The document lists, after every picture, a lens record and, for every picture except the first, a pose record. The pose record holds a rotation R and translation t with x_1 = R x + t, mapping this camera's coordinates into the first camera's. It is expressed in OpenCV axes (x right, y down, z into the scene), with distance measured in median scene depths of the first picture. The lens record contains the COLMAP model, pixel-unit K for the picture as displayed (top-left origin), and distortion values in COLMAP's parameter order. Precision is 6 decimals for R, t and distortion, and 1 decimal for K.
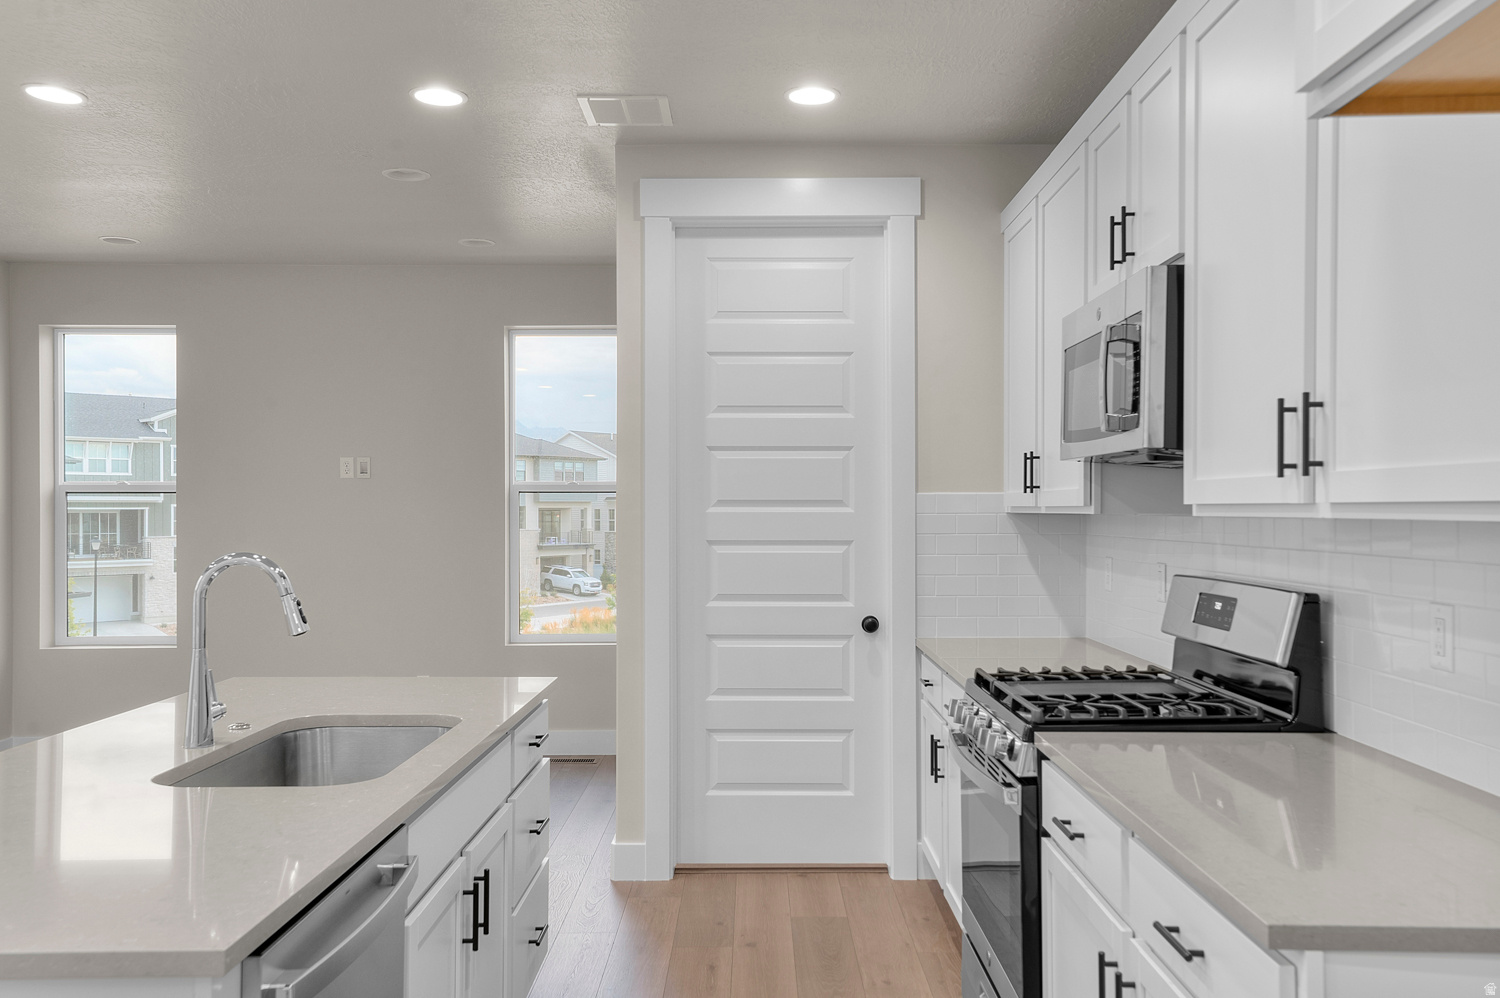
lens RADIAL K [[1277.7, 0, 751.0], [0, 1277.7, 505.8], [0, 0, 1]] dist [0.019370, 0.008560]
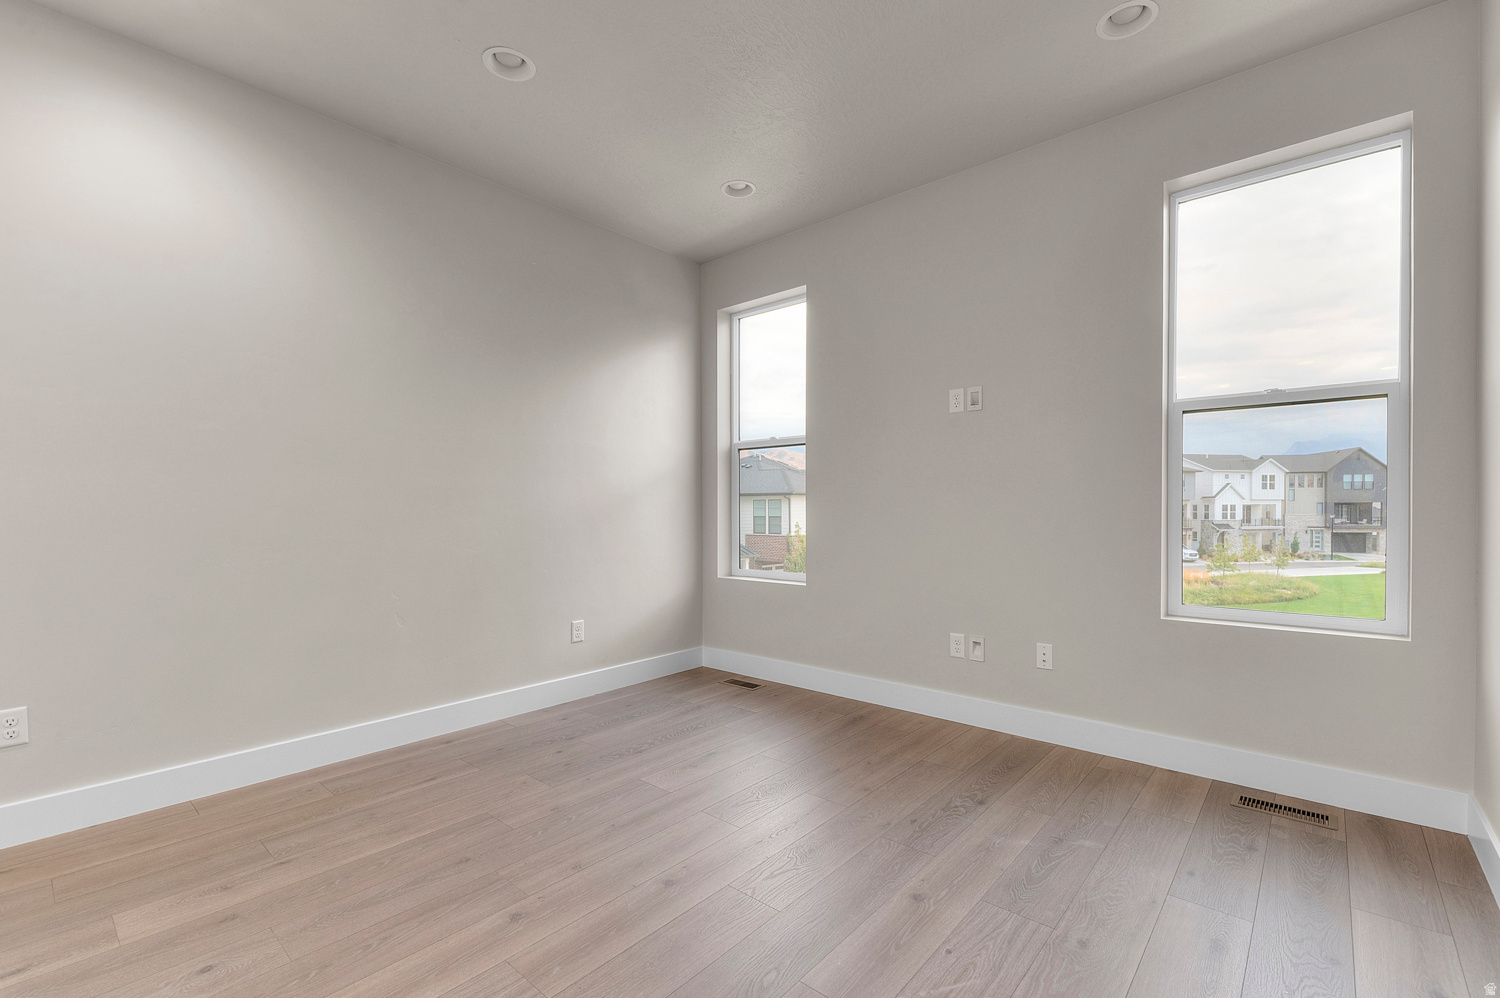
lens RADIAL K [[658.7, 0, 755.3], [0, 658.7, 509.4], [0, 0, 1]] dist [0.018142, 0.000069]
pose [[0.766992, 0.005540, -0.641633, -0.123324], [-0.002767, 0.999982, 0.005325, 0.043340], [0.641651, -0.002309, 0.766994, 0.540452]]
